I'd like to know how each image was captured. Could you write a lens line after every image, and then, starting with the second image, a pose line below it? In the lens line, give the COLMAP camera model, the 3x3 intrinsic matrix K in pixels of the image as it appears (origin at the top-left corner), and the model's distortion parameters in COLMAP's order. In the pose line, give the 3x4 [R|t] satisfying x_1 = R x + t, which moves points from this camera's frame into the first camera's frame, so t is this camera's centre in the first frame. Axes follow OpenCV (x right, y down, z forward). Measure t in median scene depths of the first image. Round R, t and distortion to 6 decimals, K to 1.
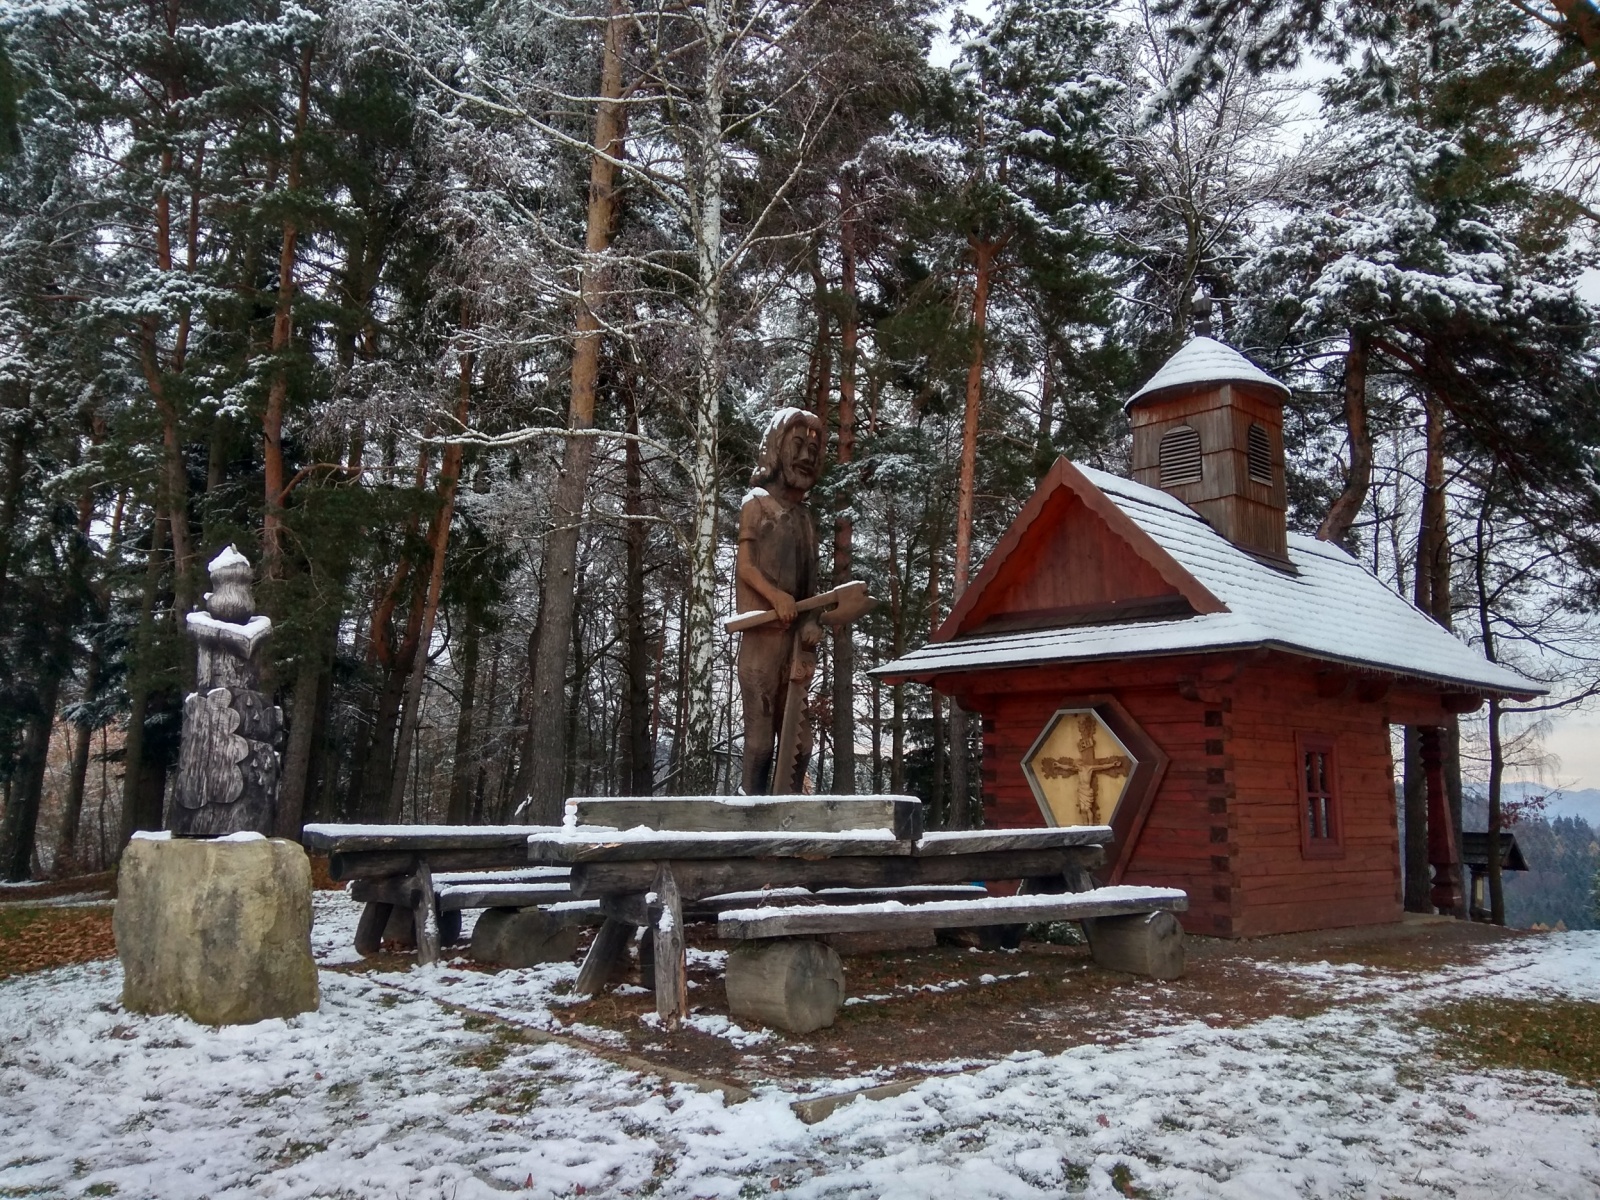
lens RADIAL K [[1203.8, 0, 800.0], [0, 1203.8, 600.0], [0, 0, 1]] dist [0.095225, -0.138135]
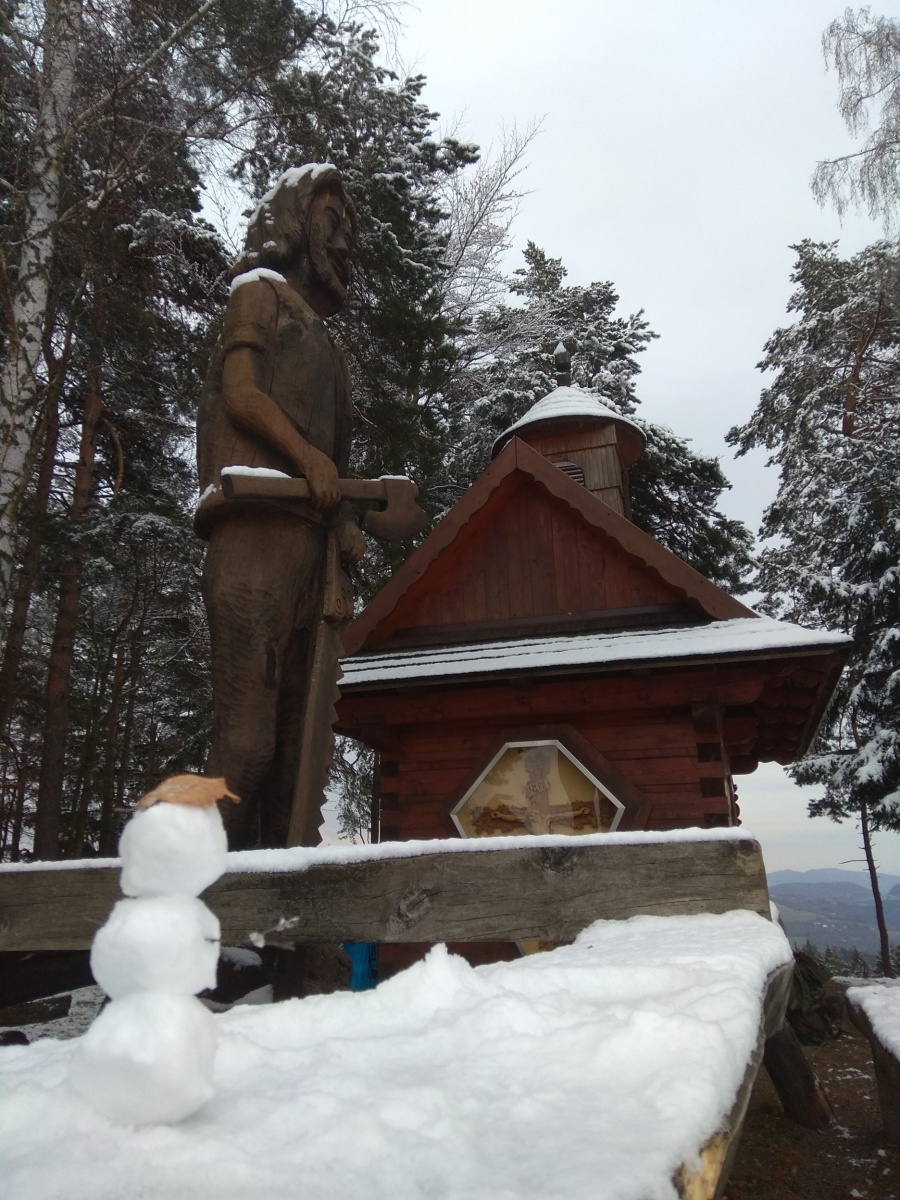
lens RADIAL K [[902.8, 0, 450.0], [0, 902.8, 600.0], [0, 0, 1]] dist [0.095225, -0.138135]
pose [[0.867927, 0.111946, 0.483912, -0.113158], [-0.044431, 0.987863, -0.148838, 0.086514], [-0.494700, 0.107680, 0.862367, 0.488726]]
